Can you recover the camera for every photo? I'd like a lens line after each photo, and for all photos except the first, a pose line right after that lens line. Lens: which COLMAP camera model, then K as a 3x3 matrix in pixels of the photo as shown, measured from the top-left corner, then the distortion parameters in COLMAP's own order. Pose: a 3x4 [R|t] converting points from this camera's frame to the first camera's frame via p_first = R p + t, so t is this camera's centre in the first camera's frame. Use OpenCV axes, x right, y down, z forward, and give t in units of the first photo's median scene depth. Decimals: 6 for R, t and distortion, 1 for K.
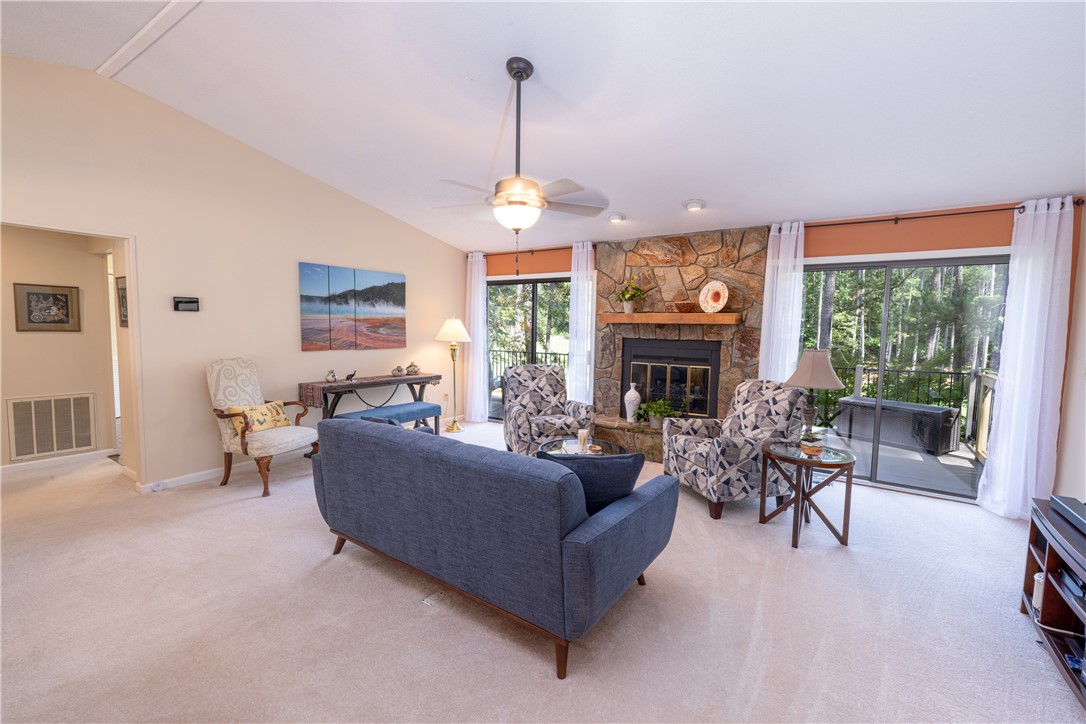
lens RADIAL K [[458.8, 0, 545.6], [0, 458.8, 362.3], [0, 0, 1]] dist [-0.000965, -0.004027]
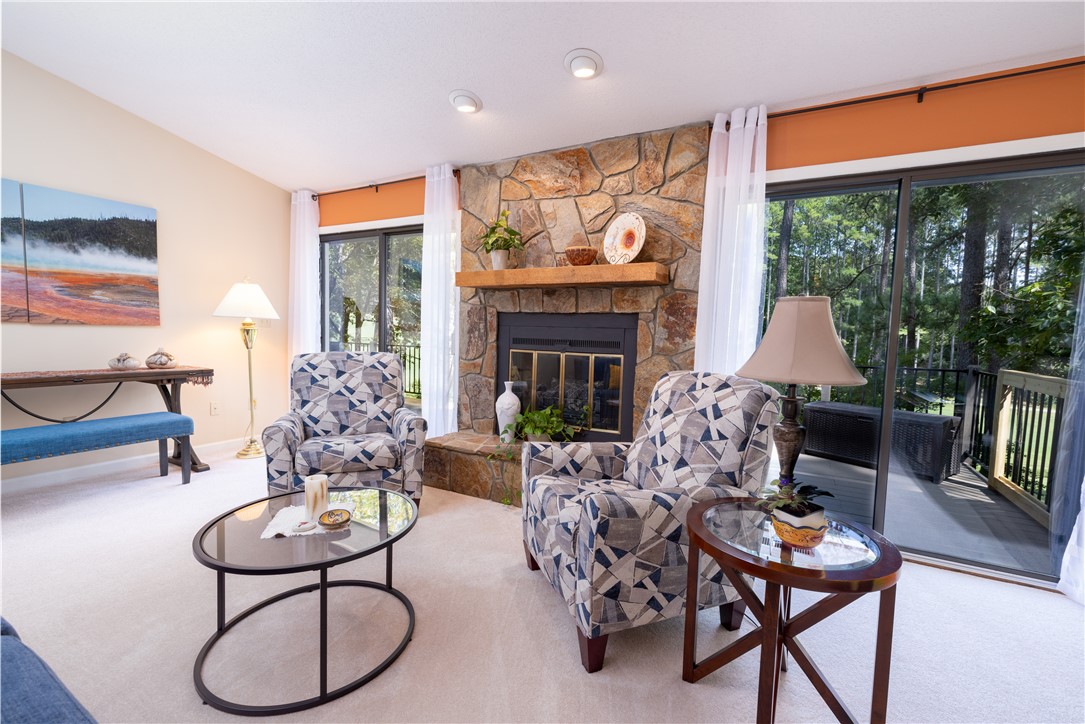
lens RADIAL K [[464.8, 0, 546.9], [0, 464.8, 362.7], [0, 0, 1]] dist [-0.004082, -0.000672]
pose [[0.995472, 0.004652, 0.094938, 0.208871], [-0.003761, 0.999947, -0.009565, 0.028798], [-0.094977, 0.009164, 0.995437, 0.401401]]
